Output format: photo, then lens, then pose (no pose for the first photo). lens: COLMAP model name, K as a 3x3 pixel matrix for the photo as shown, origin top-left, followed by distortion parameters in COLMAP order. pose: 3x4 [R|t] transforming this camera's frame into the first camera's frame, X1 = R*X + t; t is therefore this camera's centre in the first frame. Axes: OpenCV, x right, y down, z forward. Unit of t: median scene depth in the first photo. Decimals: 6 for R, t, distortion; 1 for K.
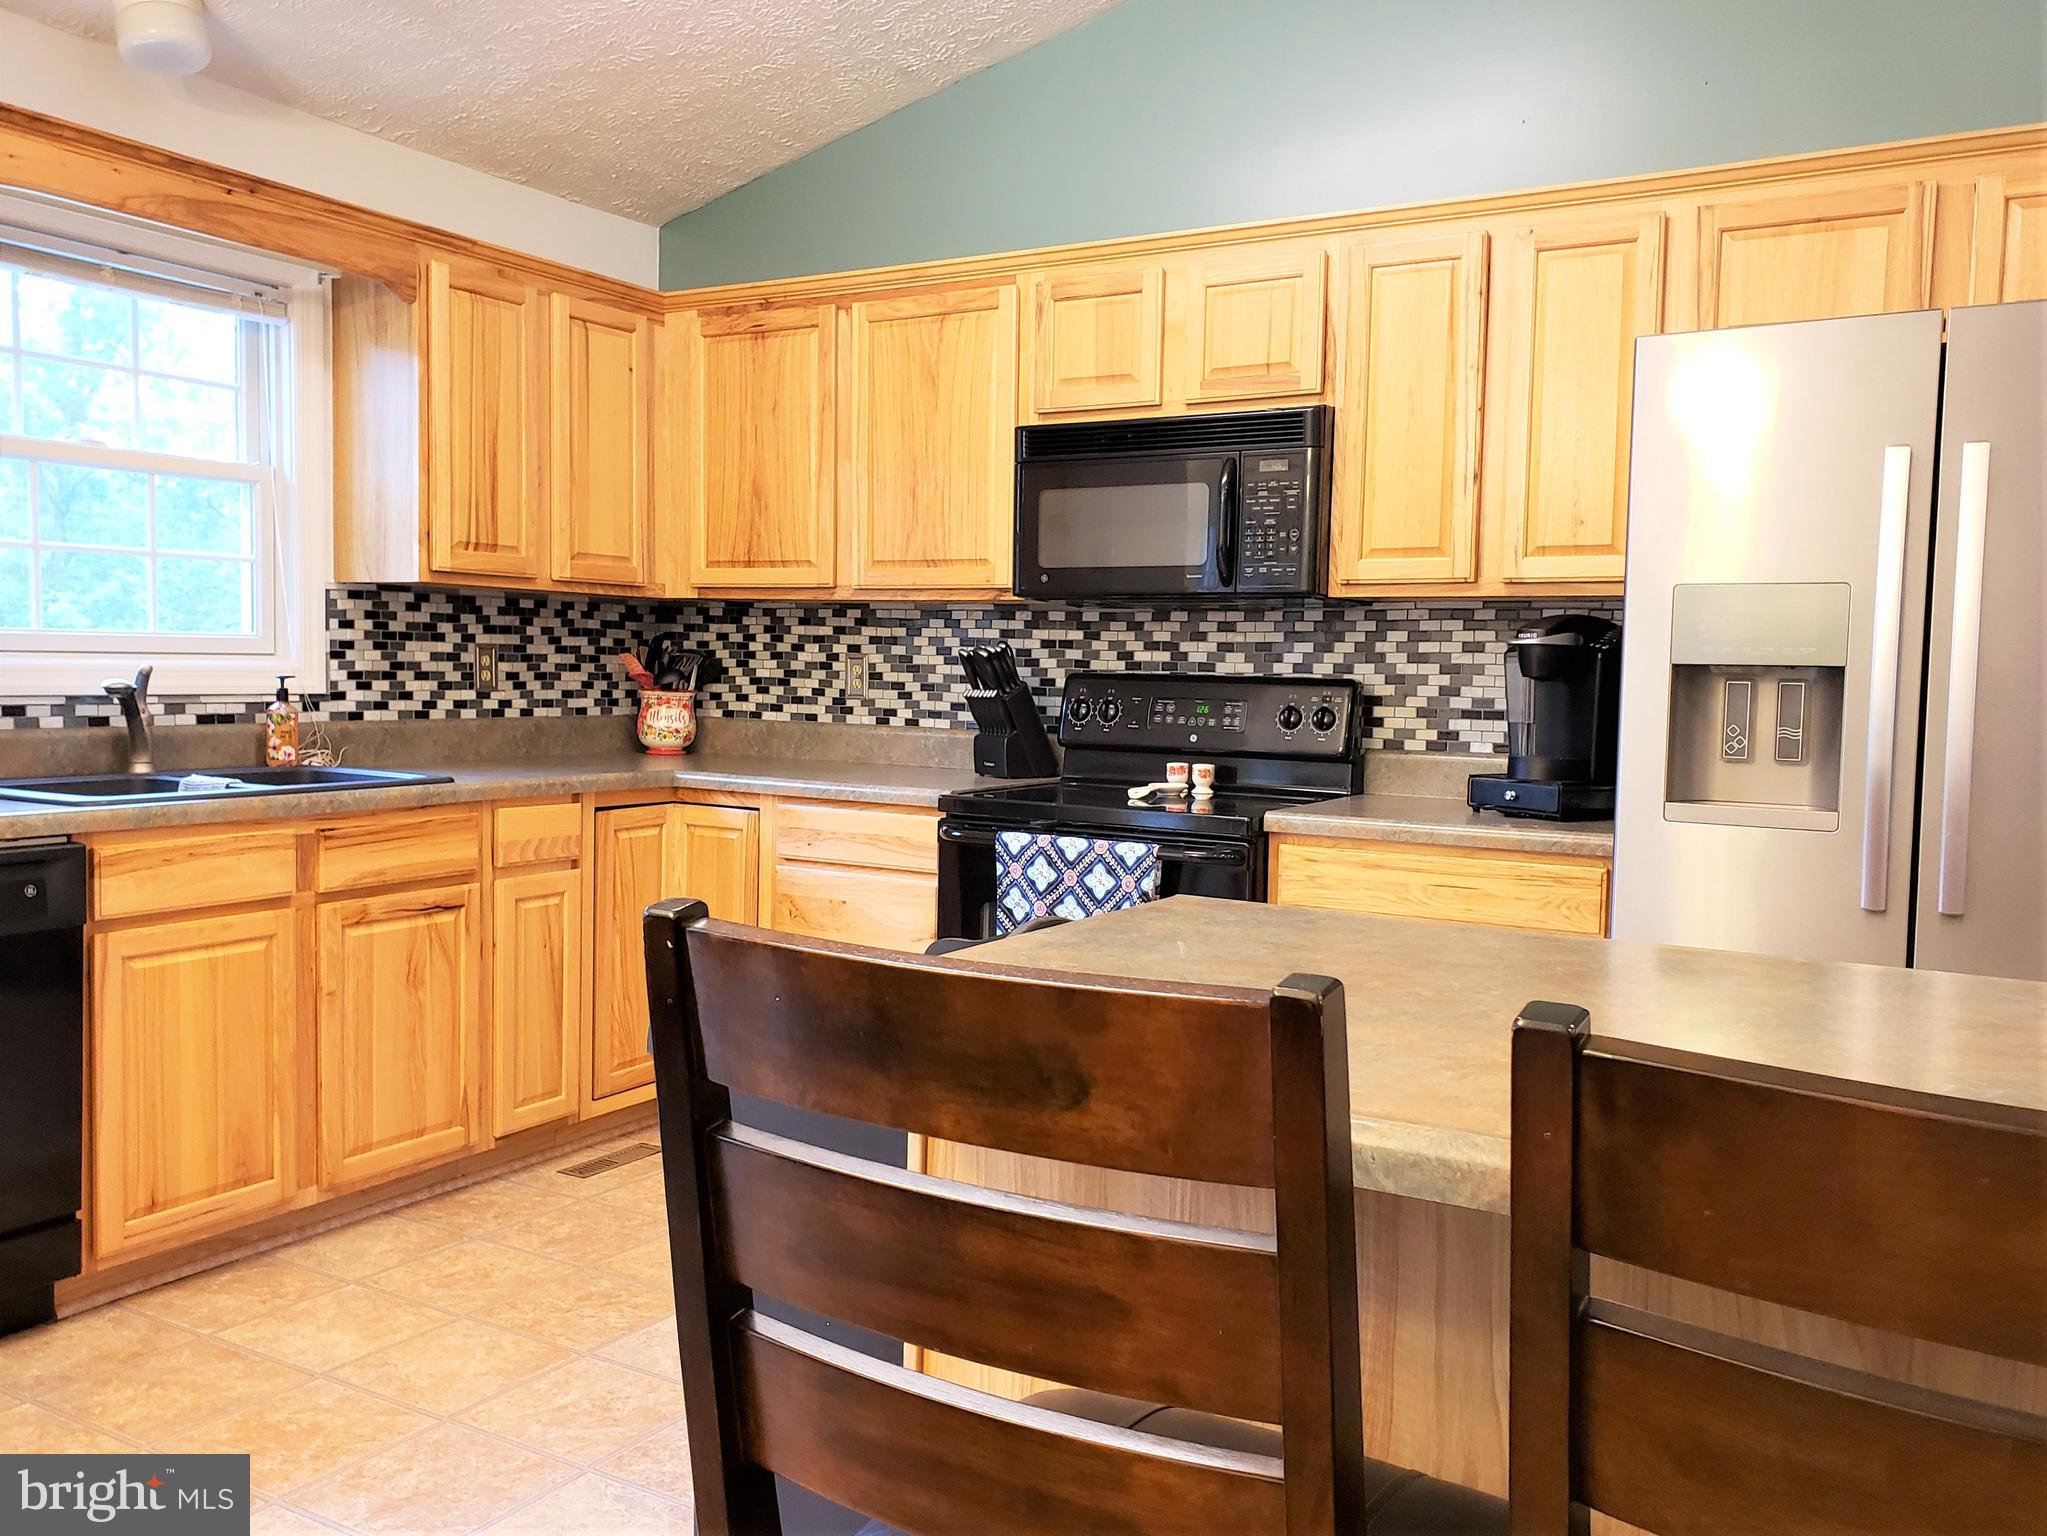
lens RADIAL K [[1684.0, 0, 1008.9], [0, 1684.0, 771.4], [0, 0, 1]] dist [0.090149, -0.161064]
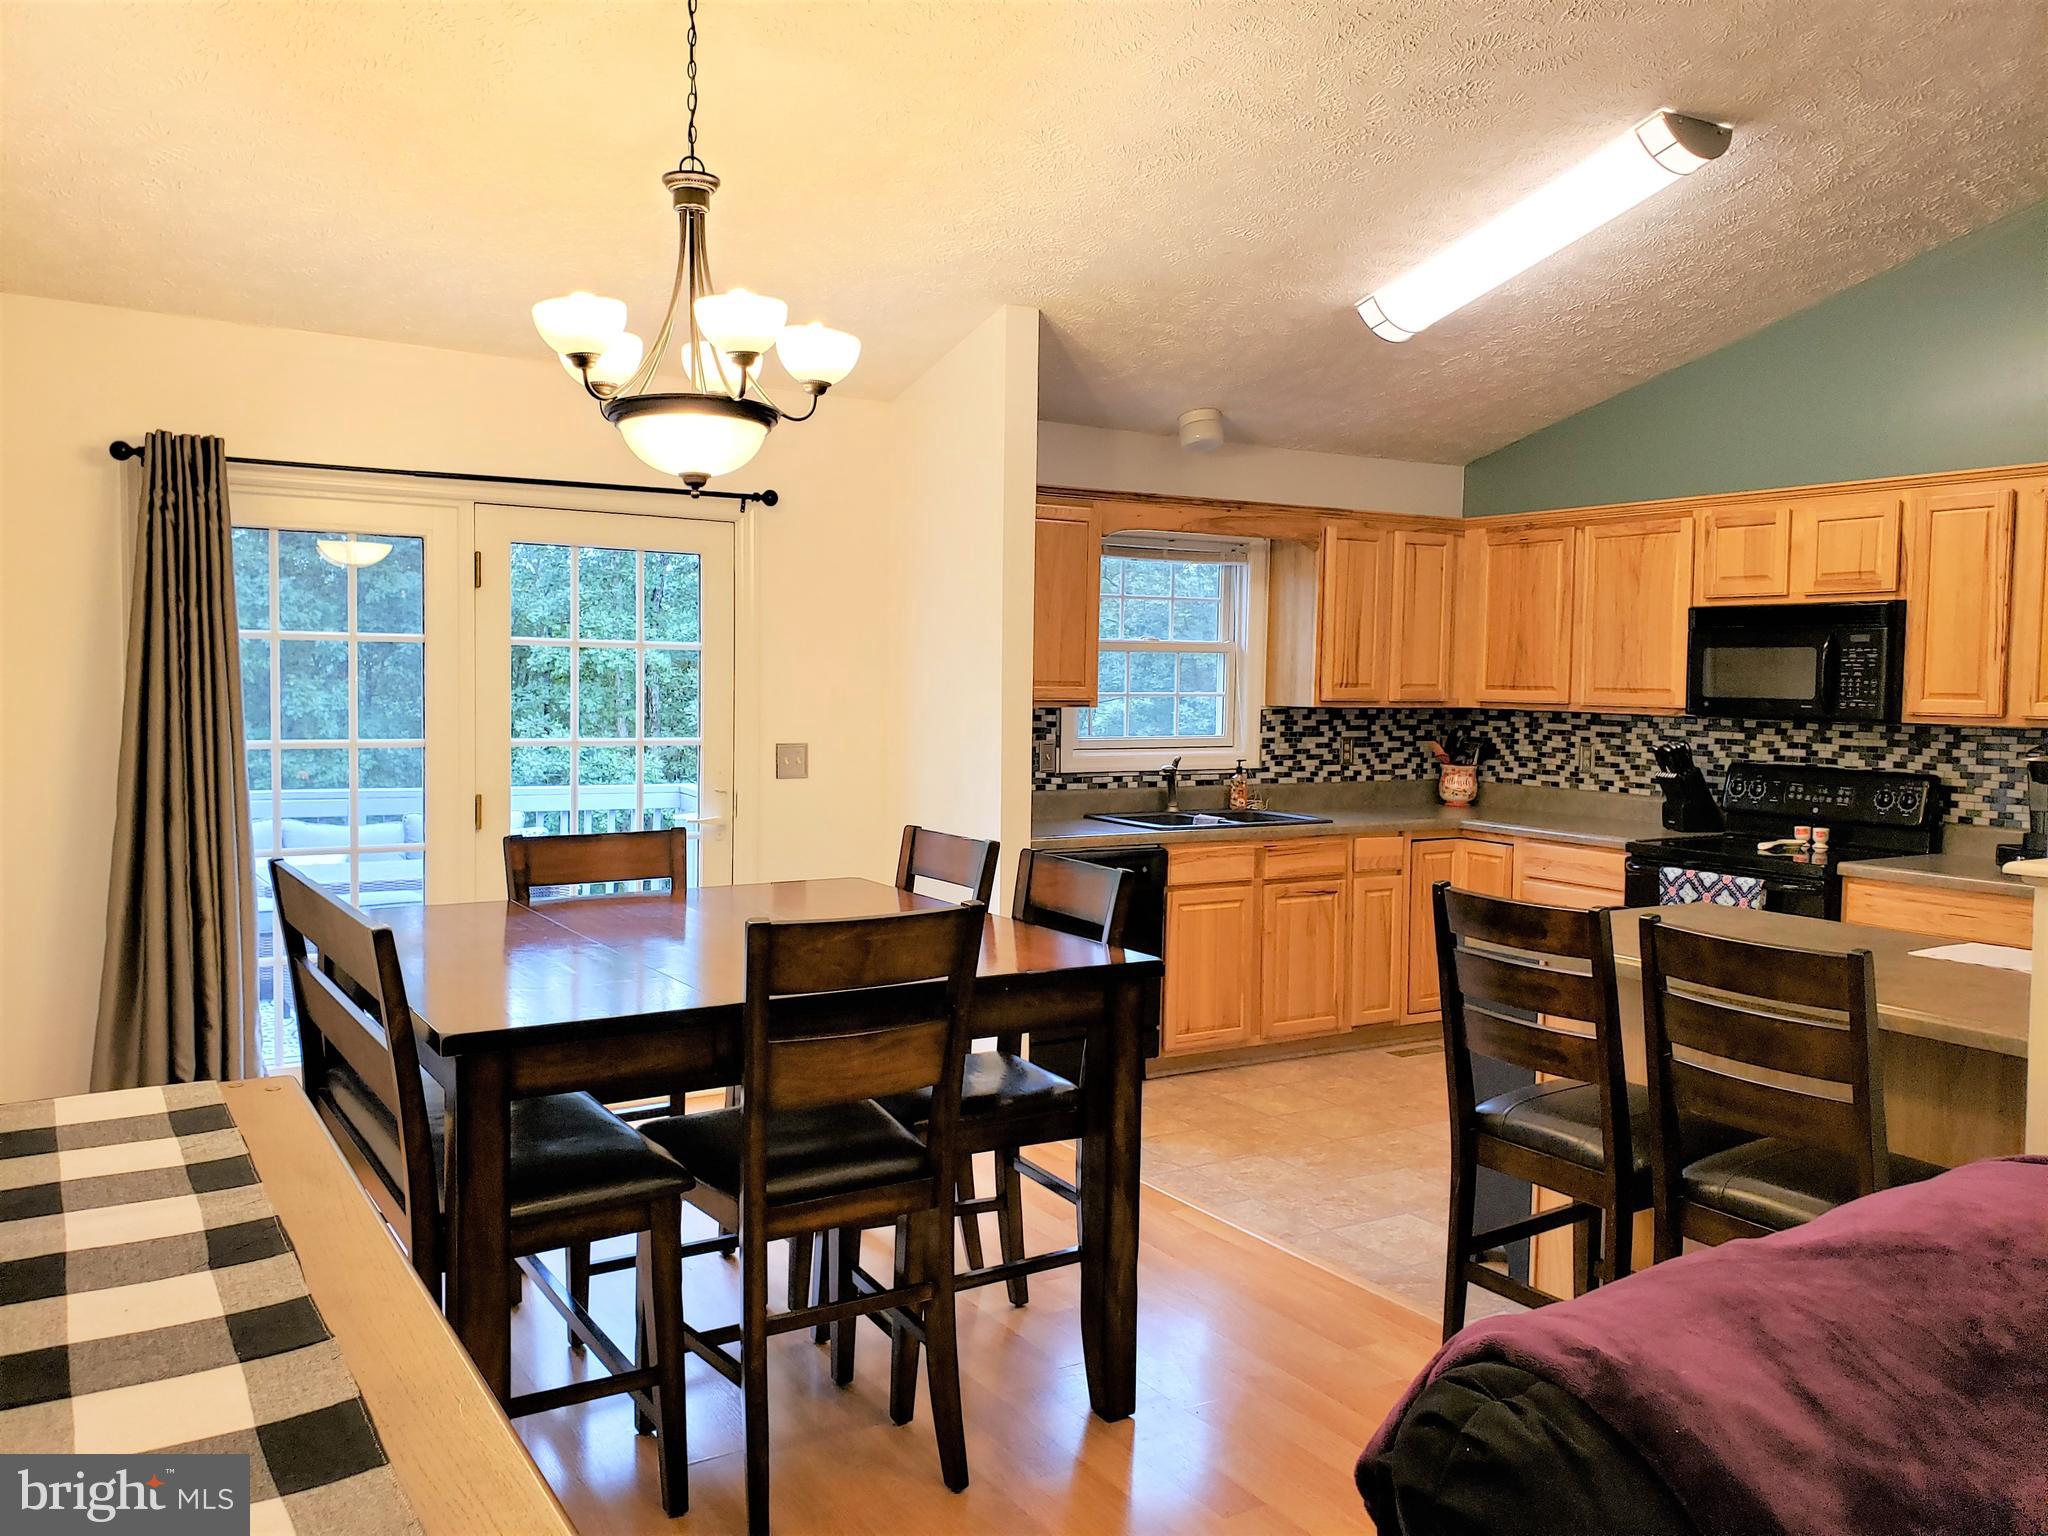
lens RADIAL K [[1613.1, 0, 1008.6], [0, 1613.1, 766.7], [0, 0, 1]] dist [0.045045, -0.028117]
pose [[0.886856, 0.020436, -0.461594, 0.146717], [-0.027048, 0.999604, -0.007713, -0.029037], [0.461254, 0.019325, 0.887058, -0.636691]]
